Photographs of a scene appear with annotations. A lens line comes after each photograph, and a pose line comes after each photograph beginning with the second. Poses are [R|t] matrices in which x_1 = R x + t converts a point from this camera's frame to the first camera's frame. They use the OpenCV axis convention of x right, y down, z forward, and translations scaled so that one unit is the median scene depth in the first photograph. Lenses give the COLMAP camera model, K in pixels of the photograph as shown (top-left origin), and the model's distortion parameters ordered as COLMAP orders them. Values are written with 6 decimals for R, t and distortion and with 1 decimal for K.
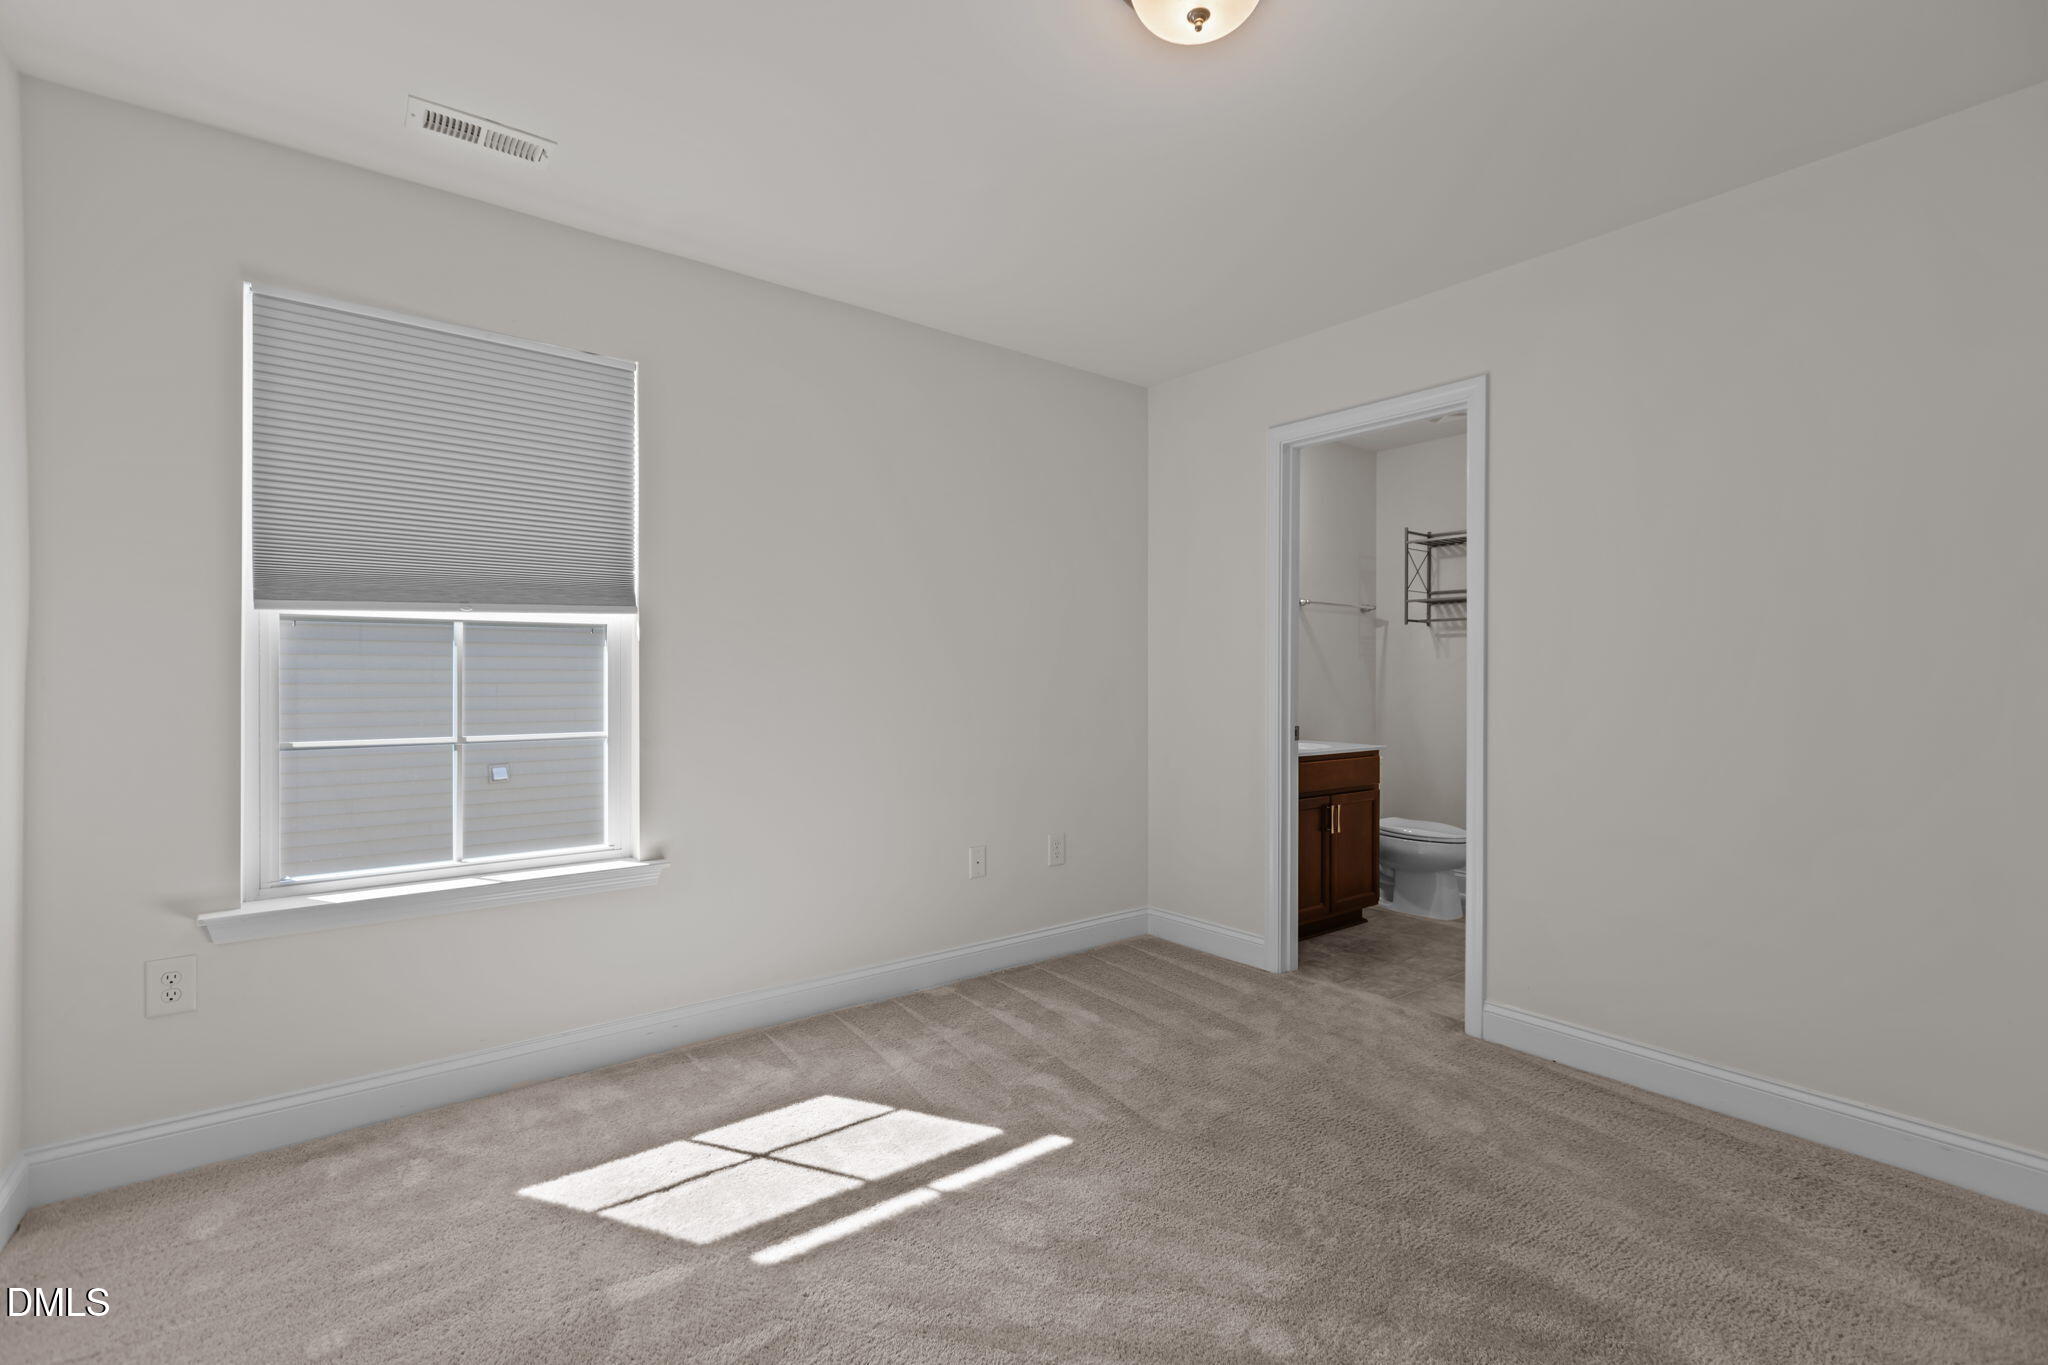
lens RADIAL K [[907.7, 0, 1024.0], [0, 907.7, 682.5], [0, 0, 1]] dist [0.005536, 0.000152]
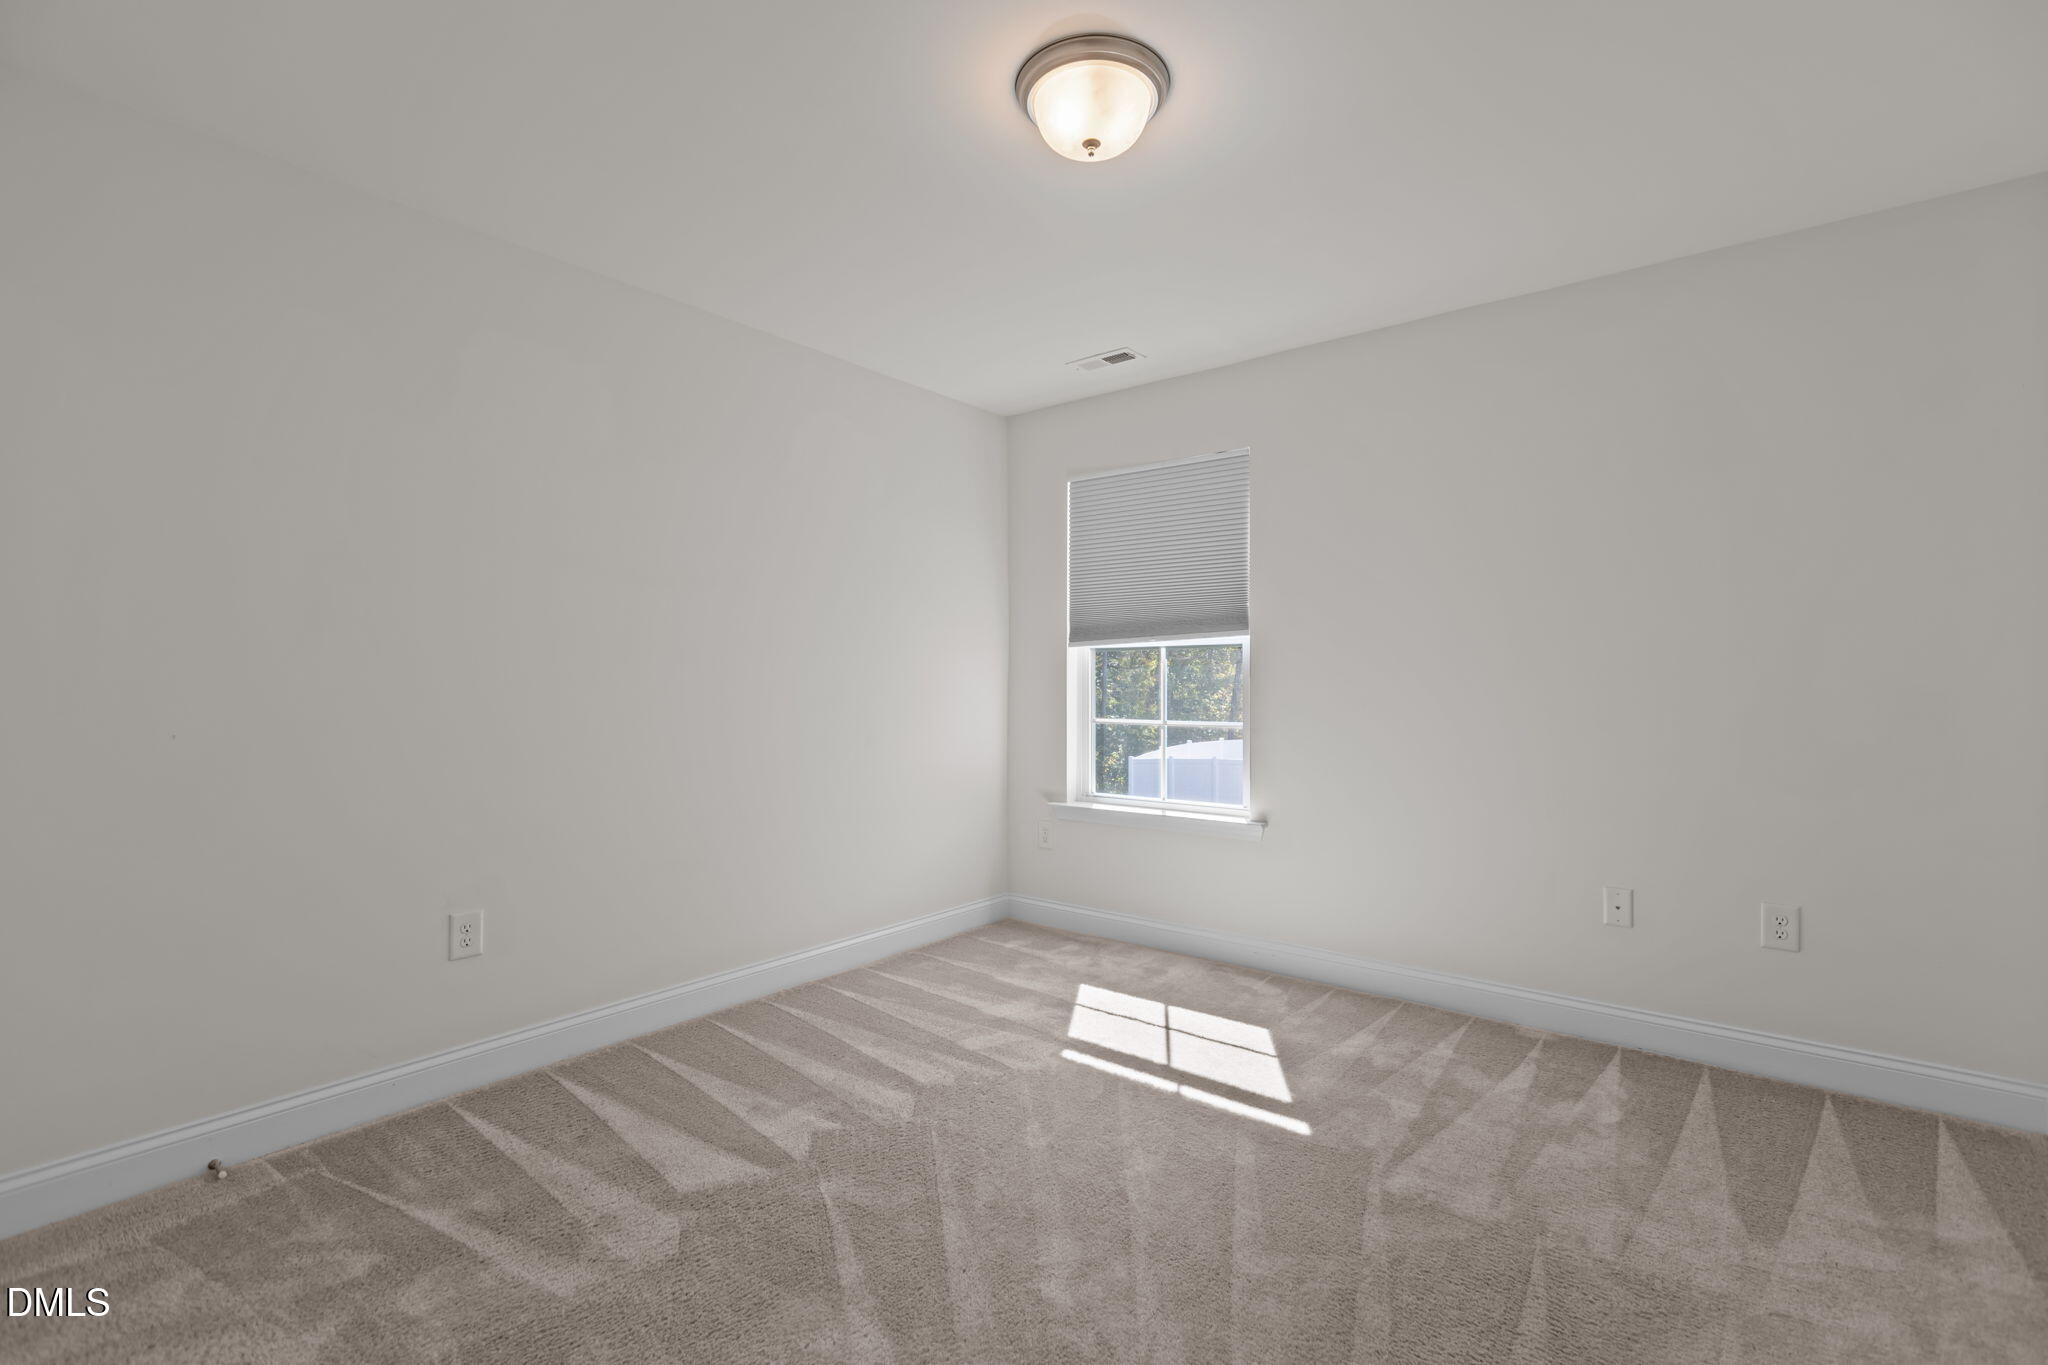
lens RADIAL K [[907.7, 0, 1024.0], [0, 907.7, 682.5], [0, 0, 1]] dist [0.005536, 0.000152]
pose [[0.241420, -0.001094, -0.970420, 0.743767], [-0.004741, 0.999986, -0.002307, -0.000355], [0.970409, 0.005158, 0.241411, 0.337508]]
